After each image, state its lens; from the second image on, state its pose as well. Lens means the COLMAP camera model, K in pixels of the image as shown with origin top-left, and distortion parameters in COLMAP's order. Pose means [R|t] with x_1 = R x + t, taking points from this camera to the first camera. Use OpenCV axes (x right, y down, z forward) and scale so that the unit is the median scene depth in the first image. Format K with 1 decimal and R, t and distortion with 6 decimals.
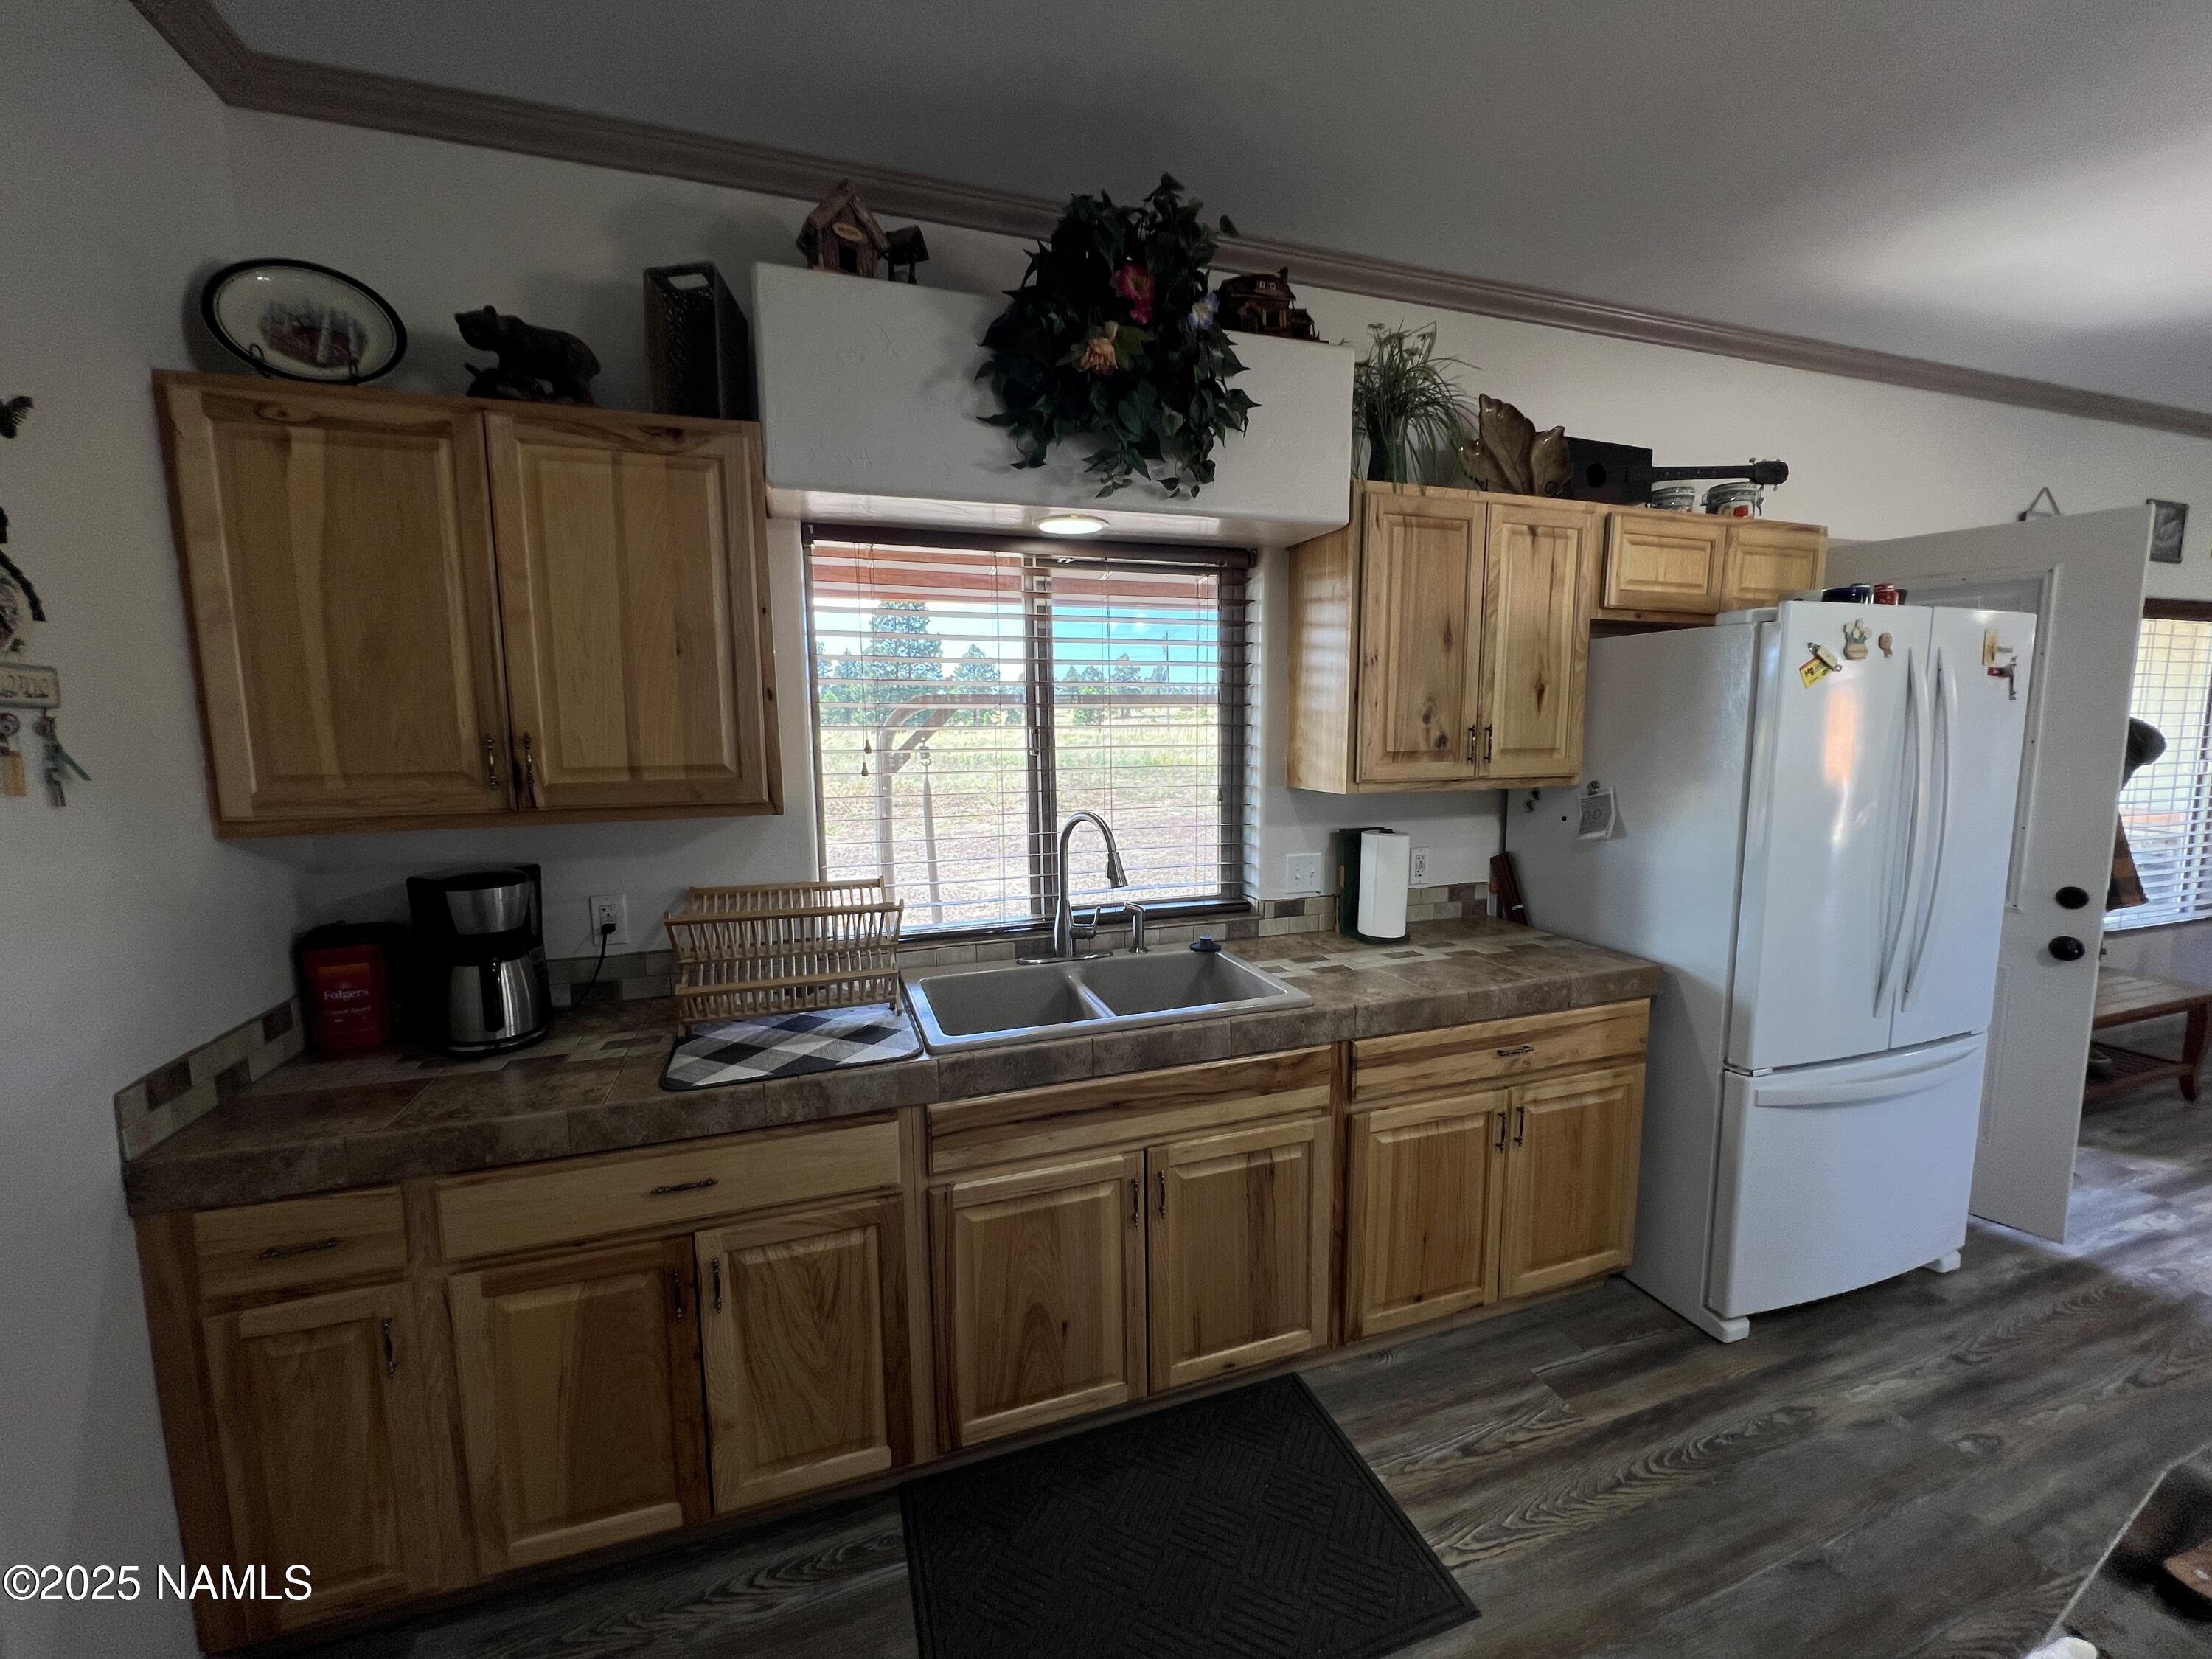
lens RADIAL K [[885.8, 0, 1109.4], [0, 885.8, 829.4], [0, 0, 1]] dist [-0.004004, 0.000735]
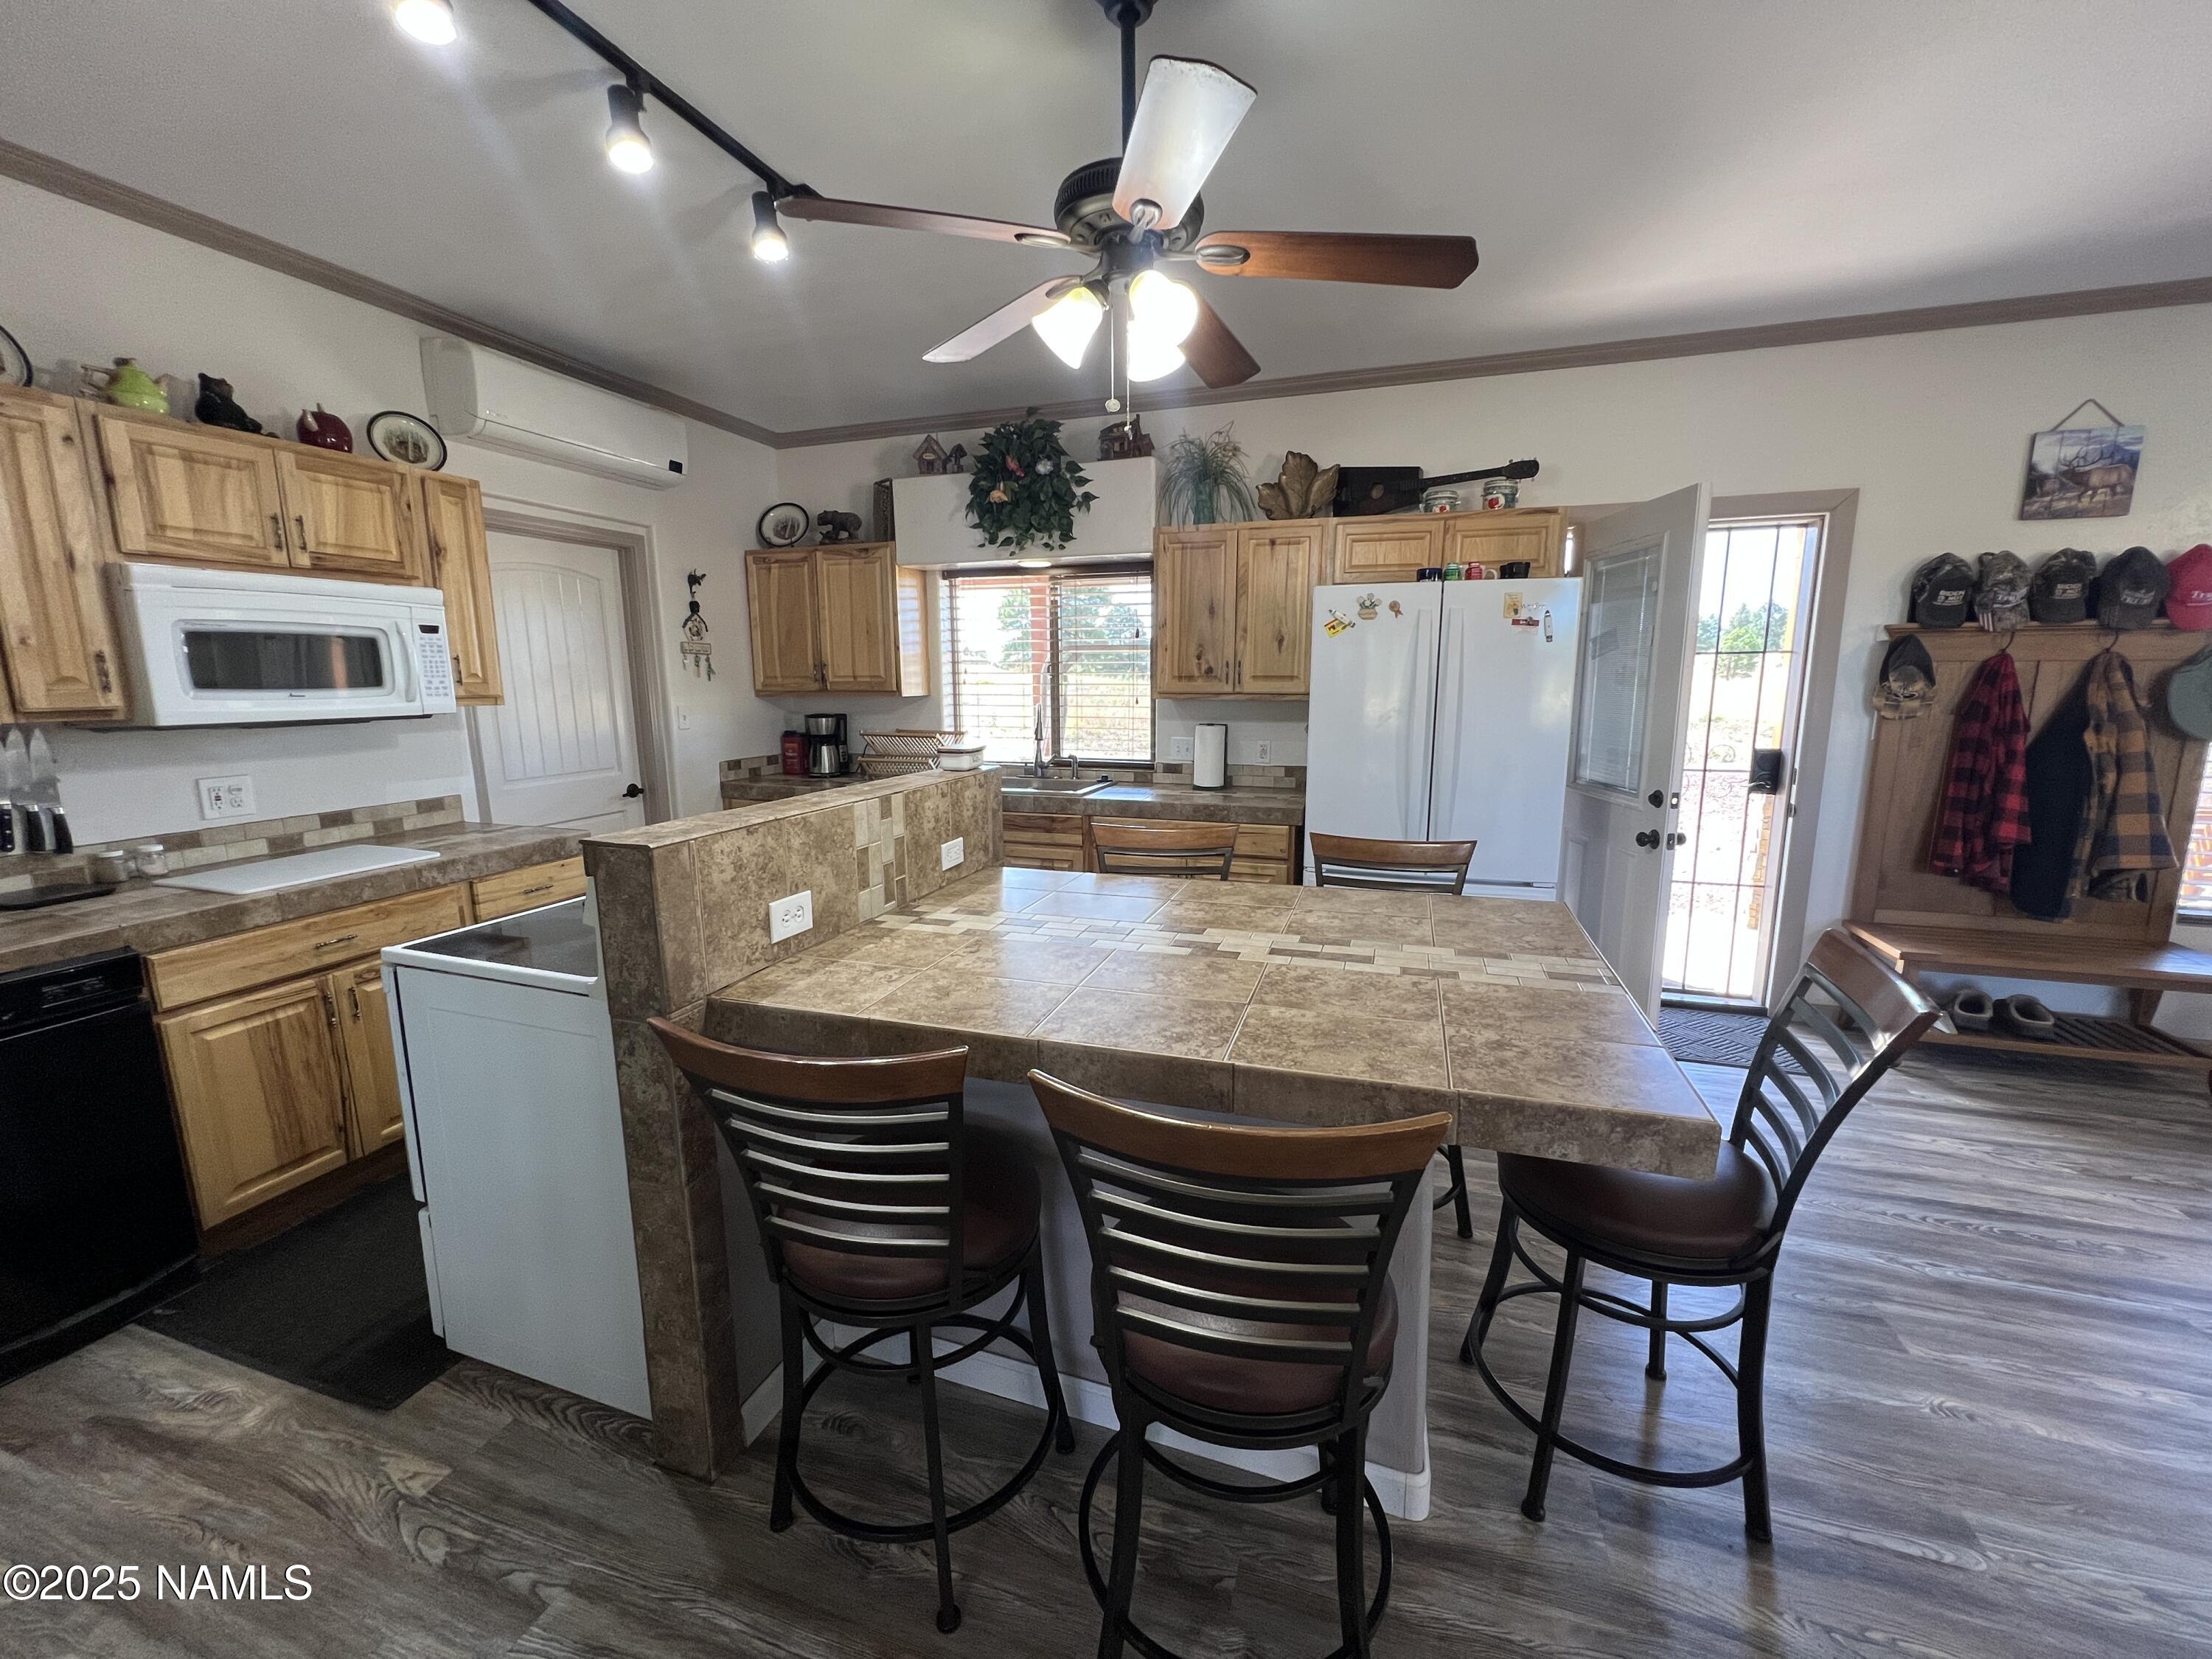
lens RADIAL K [[885.8, 0, 1109.4], [0, 885.8, 829.4], [0, 0, 1]] dist [-0.004004, 0.000735]
pose [[0.793051, 0.111881, -0.598793, 1.501097], [-0.077961, 0.993546, 0.082386, 0.096340], [0.604146, -0.018654, 0.796655, -0.596778]]
